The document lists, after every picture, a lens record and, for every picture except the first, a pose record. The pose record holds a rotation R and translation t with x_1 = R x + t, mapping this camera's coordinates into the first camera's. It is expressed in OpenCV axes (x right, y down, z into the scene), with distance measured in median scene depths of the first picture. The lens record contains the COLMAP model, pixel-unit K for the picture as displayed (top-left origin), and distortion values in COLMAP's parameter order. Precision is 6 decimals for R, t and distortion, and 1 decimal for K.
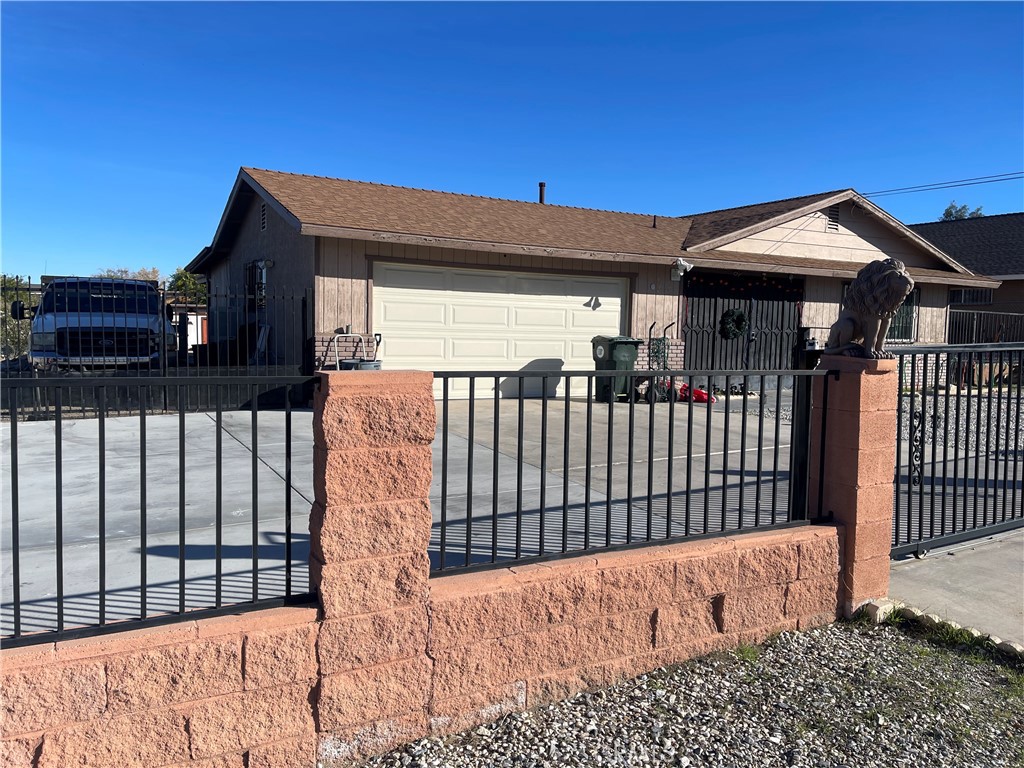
lens RADIAL K [[773.1, 0, 500.1], [0, 773.1, 369.9], [0, 0, 1]] dist [0.071076, -0.077126]
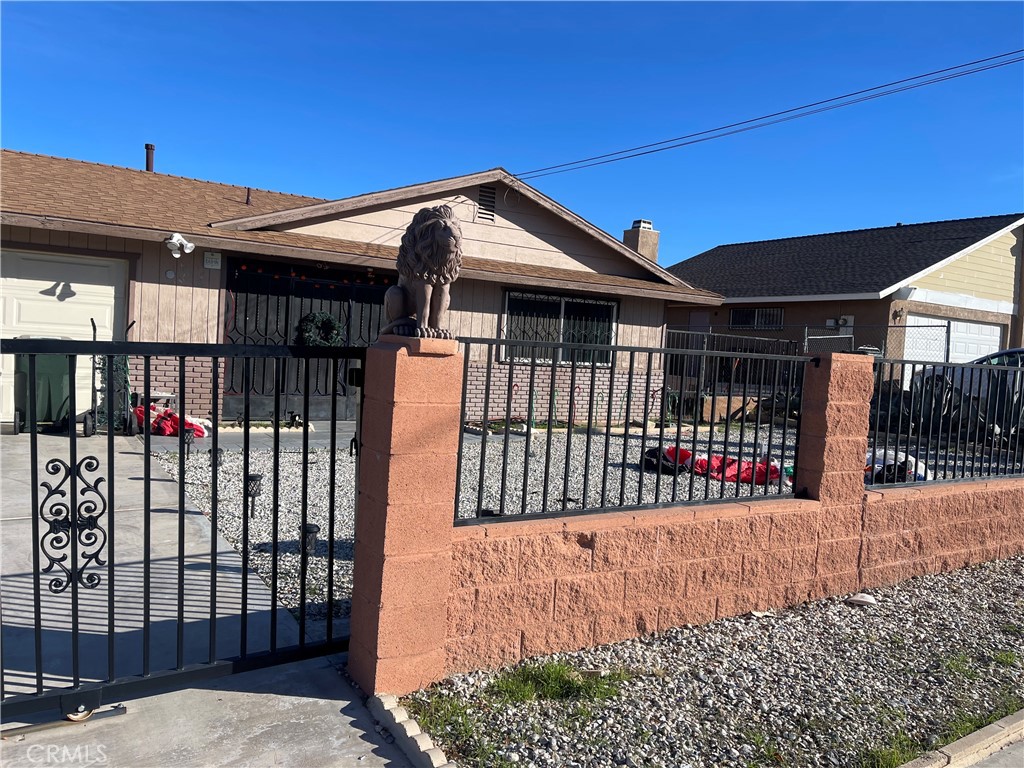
lens RADIAL K [[773.1, 0, 513.6], [0, 773.1, 384.0], [0, 0, 1]] dist [0.071076, -0.077126]
pose [[0.997879, 0.033546, 0.055793, 0.493308], [-0.033042, 0.999405, -0.009918, -0.007837], [-0.056092, 0.008054, 0.998393, 0.256329]]
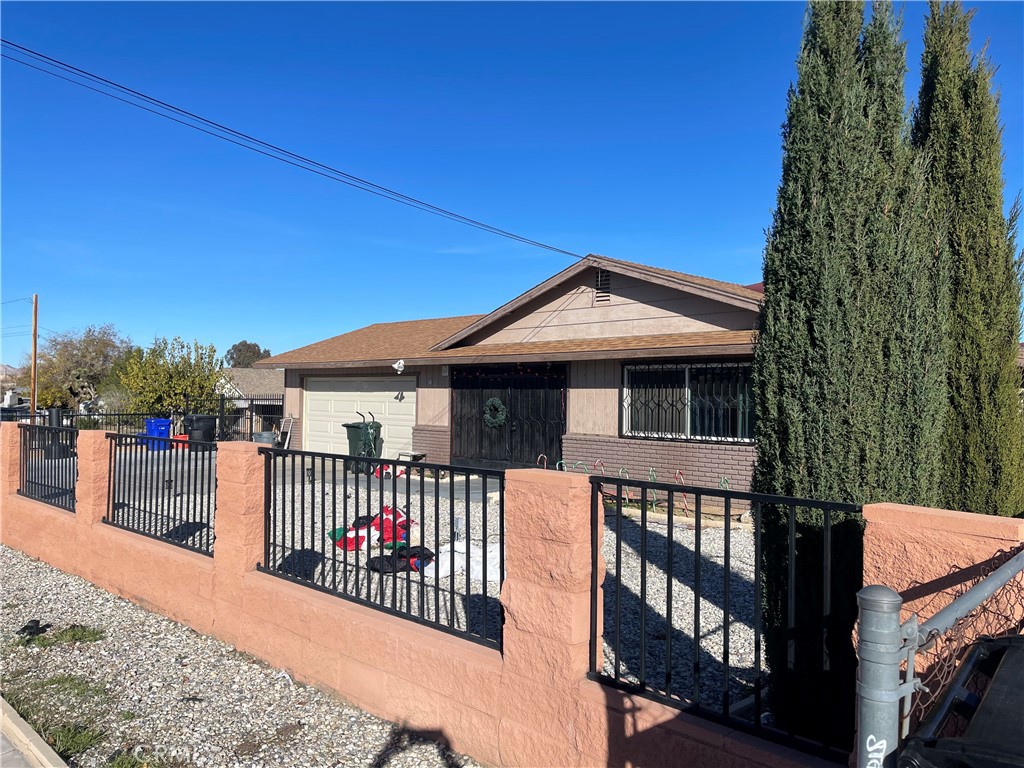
lens RADIAL K [[773.1, 0, 509.6], [0, 773.1, 389.0], [0, 0, 1]] dist [0.071076, -0.077126]
pose [[0.276027, -0.026446, -0.960786, 1.419655], [-0.057964, 0.997344, -0.044105, -0.051970], [0.959400, 0.067865, 0.273761, 0.810220]]
